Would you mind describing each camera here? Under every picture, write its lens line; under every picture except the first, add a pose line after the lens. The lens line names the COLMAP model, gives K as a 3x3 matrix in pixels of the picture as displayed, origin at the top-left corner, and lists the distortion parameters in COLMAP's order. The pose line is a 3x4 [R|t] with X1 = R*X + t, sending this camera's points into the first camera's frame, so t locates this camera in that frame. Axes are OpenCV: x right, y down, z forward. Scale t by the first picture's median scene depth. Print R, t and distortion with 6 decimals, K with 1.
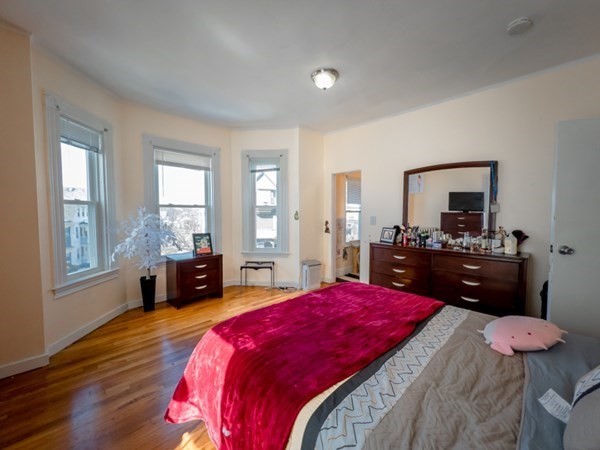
lens RADIAL K [[242.9, 0, 300.1], [0, 242.9, 224.8], [0, 0, 1]] dist [-0.003105, -0.000365]
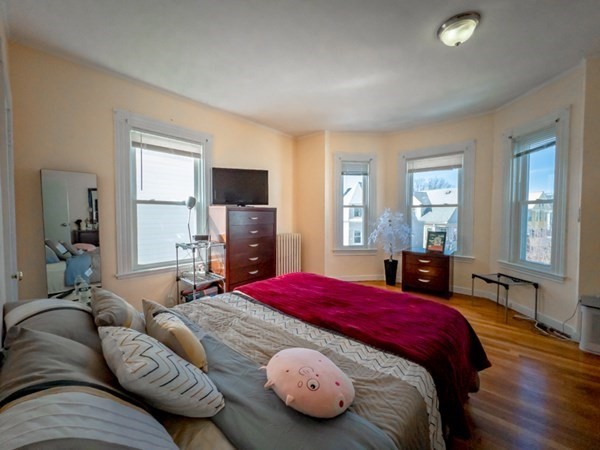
lens RADIAL K [[242.9, 0, 299.1], [0, 242.9, 222.8], [0, 0, 1]] dist [-0.003105, -0.000365]
pose [[0.080984, 0.030604, -0.996245, 0.573310], [-0.046902, 0.998538, 0.026862, -0.002961], [0.995611, 0.044551, 0.082302, 0.327674]]
